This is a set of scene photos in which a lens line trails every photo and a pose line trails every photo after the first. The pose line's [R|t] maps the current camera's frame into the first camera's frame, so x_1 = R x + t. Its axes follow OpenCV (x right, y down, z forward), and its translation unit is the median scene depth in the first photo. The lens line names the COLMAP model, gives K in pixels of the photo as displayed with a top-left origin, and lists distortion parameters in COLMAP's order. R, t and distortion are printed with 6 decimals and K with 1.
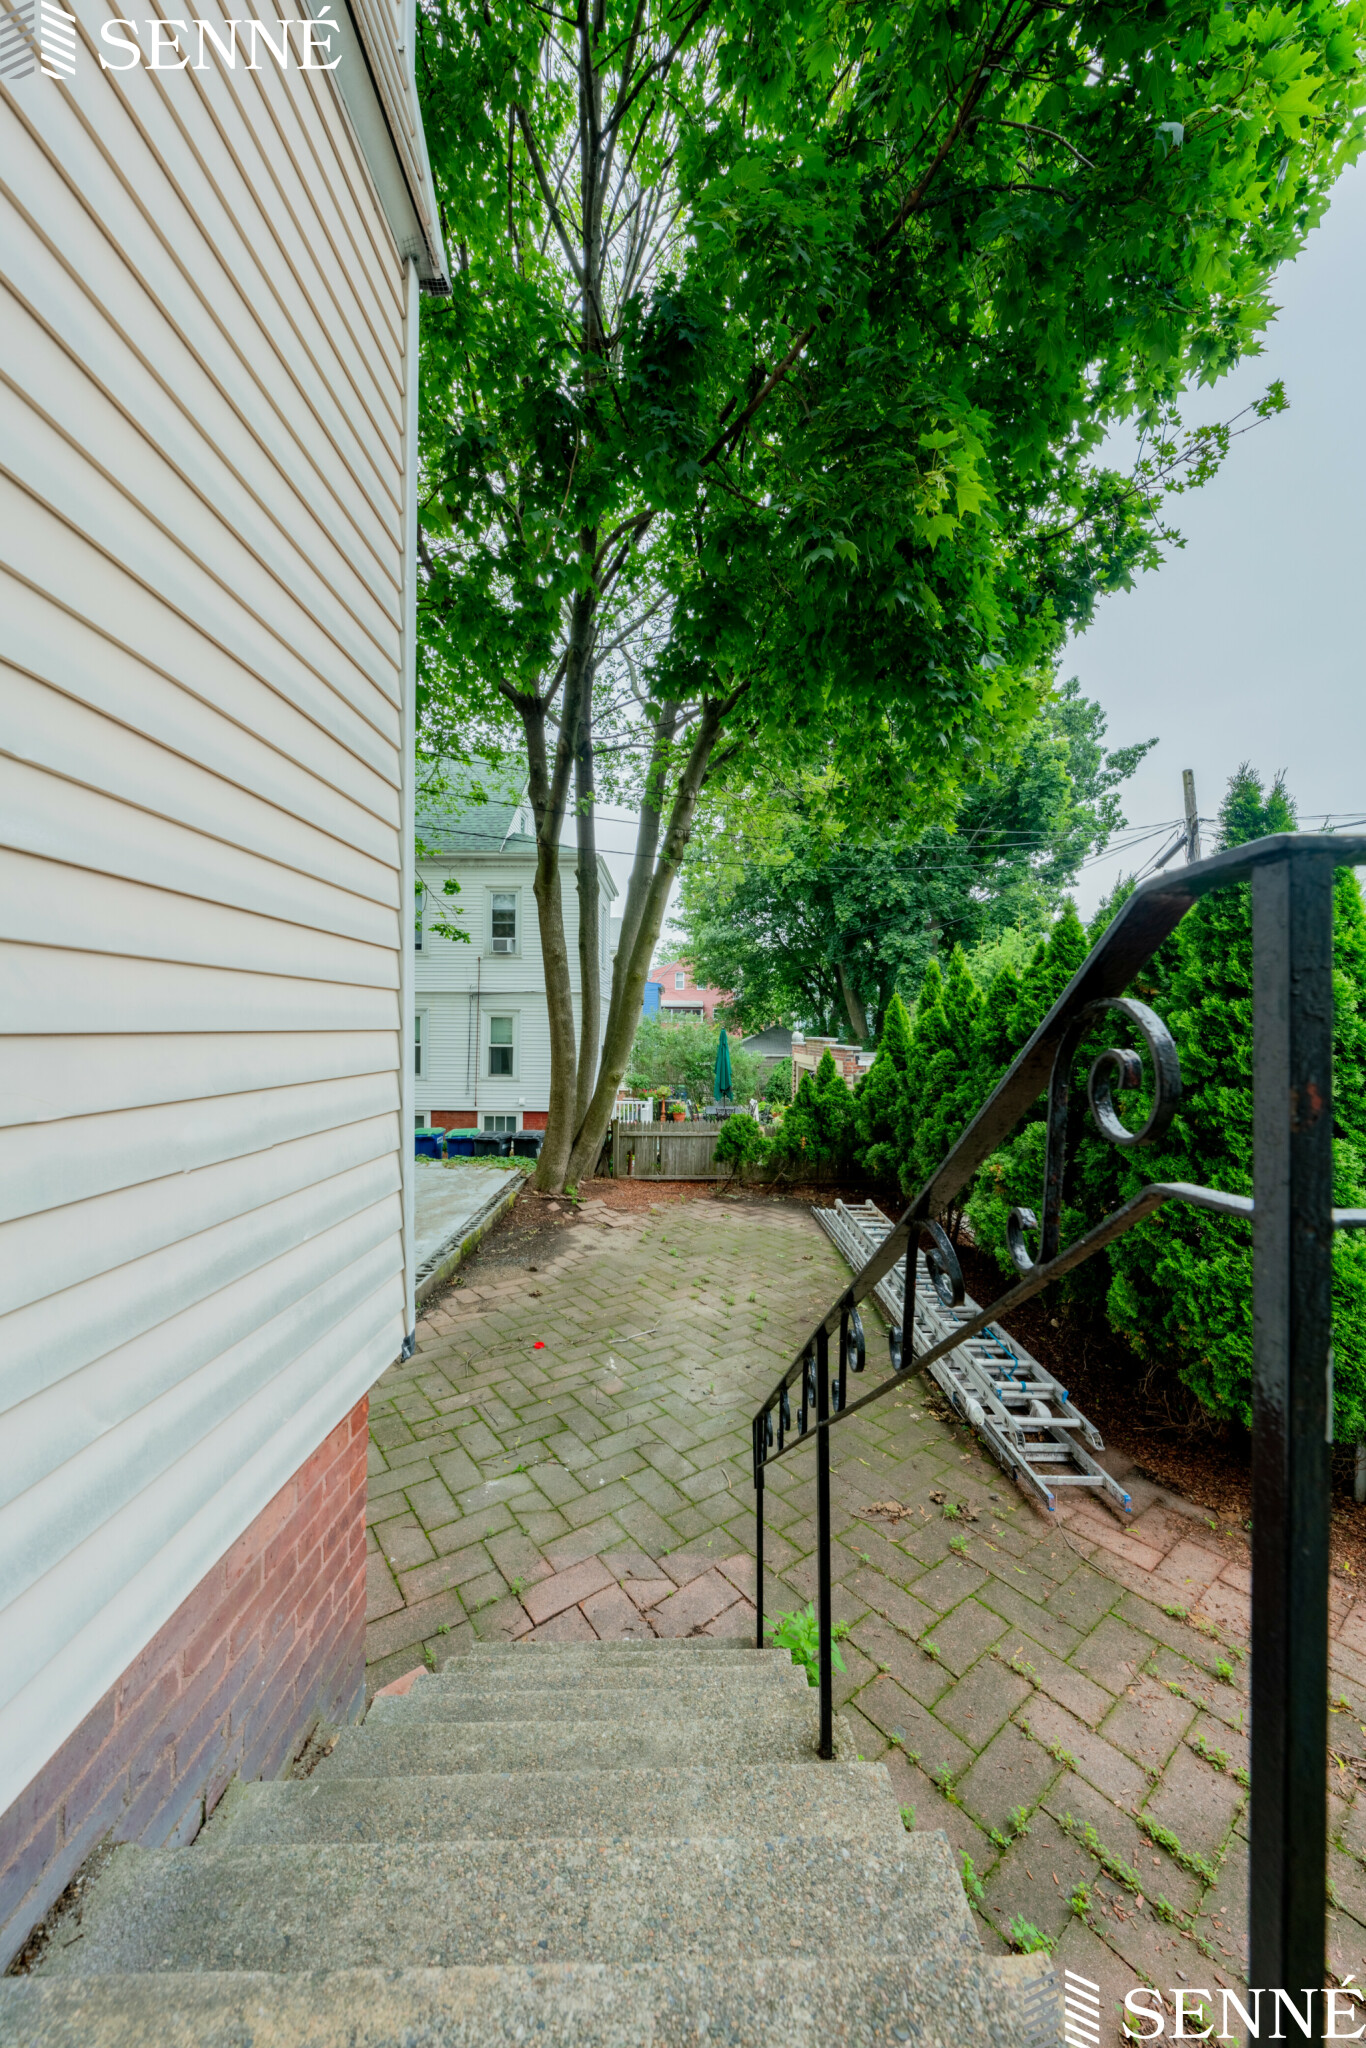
lens RADIAL K [[685.5, 0, 683.0], [0, 685.5, 1024.0], [0, 0, 1]] dist [-0.005209, -0.000137]
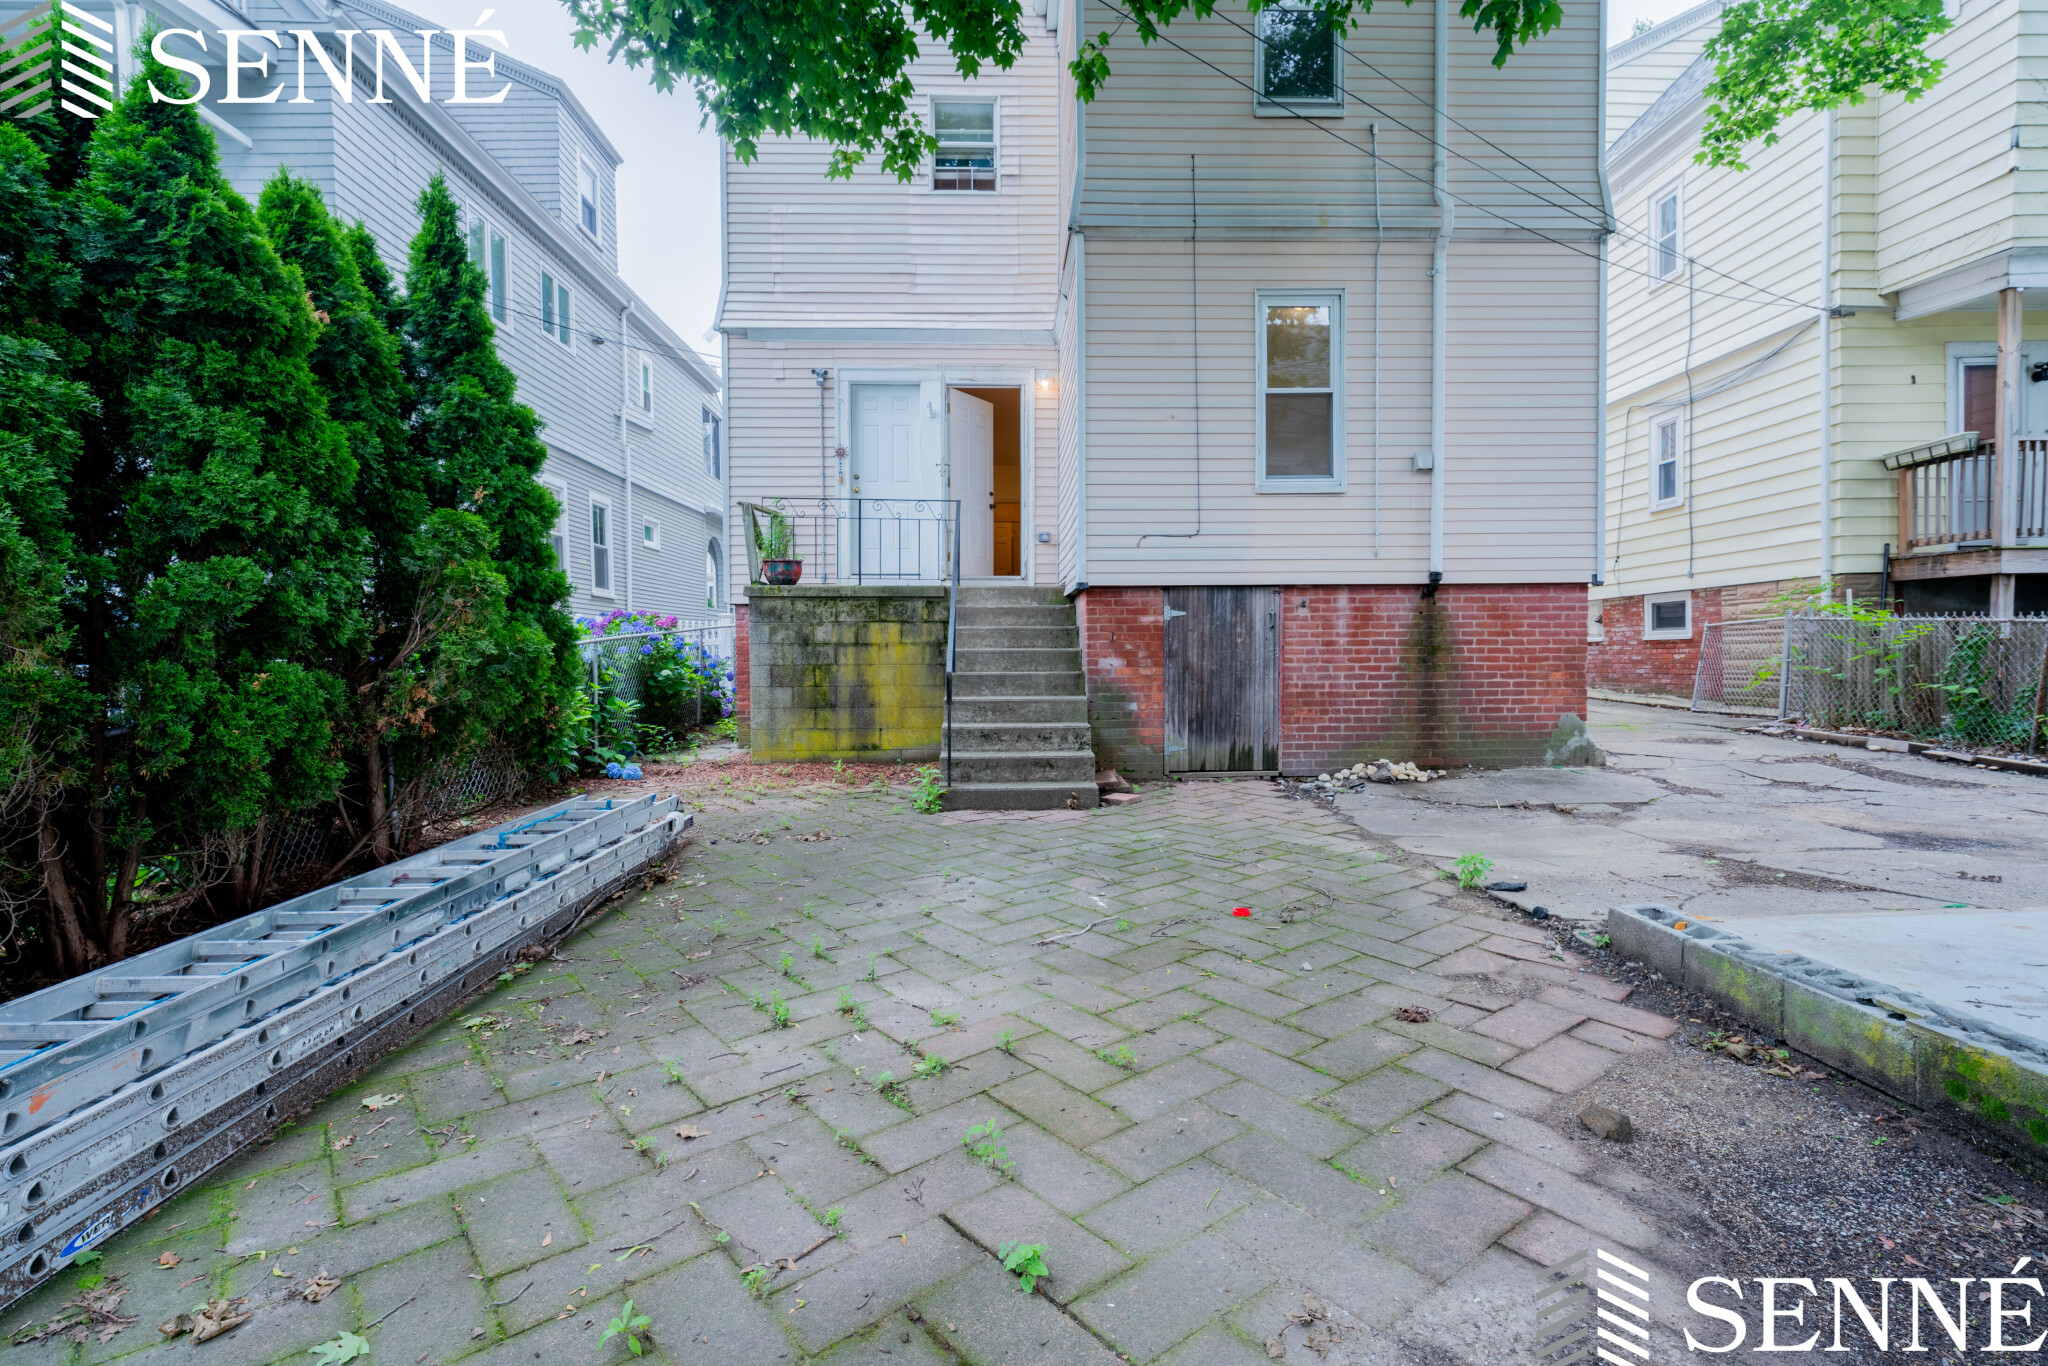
lens RADIAL K [[1006.7, 0, 1024.0], [0, 1006.7, 683.0], [0, 0, 1]] dist [-0.000295, -0.000027]
pose [[-0.999612, 0.001029, -0.027835, -0.008768], [0.000393, 0.999738, 0.022877, 0.220077], [0.027851, 0.022858, -0.999351, 1.500603]]
